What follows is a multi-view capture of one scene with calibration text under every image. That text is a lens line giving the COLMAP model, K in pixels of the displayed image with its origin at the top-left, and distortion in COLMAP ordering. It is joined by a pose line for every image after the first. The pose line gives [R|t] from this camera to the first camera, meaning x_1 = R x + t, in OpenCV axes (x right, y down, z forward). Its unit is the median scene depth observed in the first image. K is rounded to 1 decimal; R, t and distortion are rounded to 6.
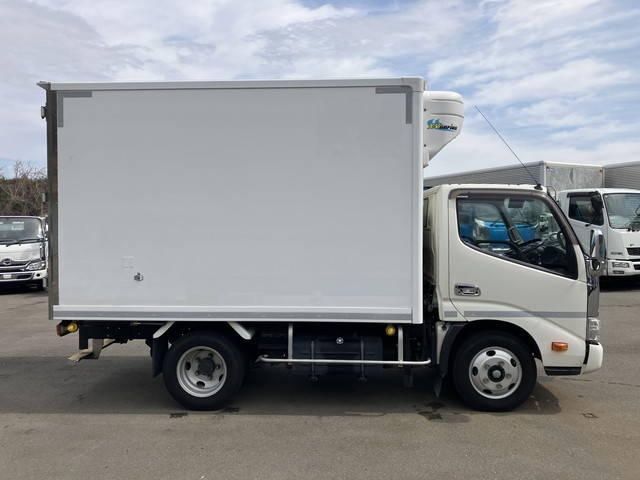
lens RADIAL K [[528.1, 0, 320.9], [0, 528.1, 241.5], [0, 0, 1]] dist [0.014160, -0.007931]
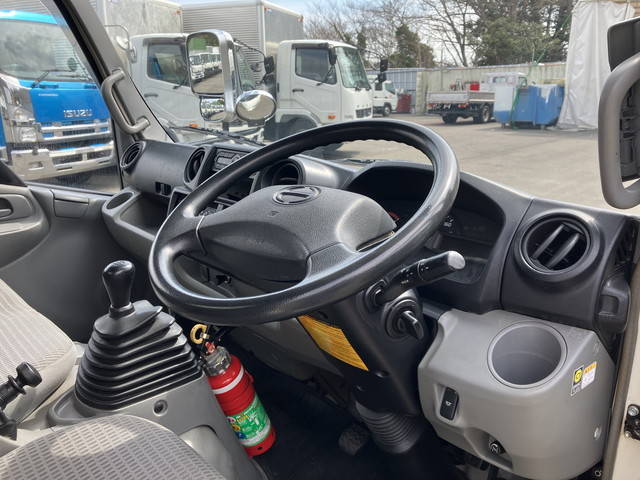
lens RADIAL K [[528.1, 0, 320.3], [0, 528.1, 240.5], [0, 0, 1]] dist [0.014160, -0.007931]
pose [[0.043189, -0.278139, 0.959569, -0.289184], [0.034273, 0.960313, 0.276812, -0.020396], [-0.998479, 0.020932, 0.051007, 0.736662]]
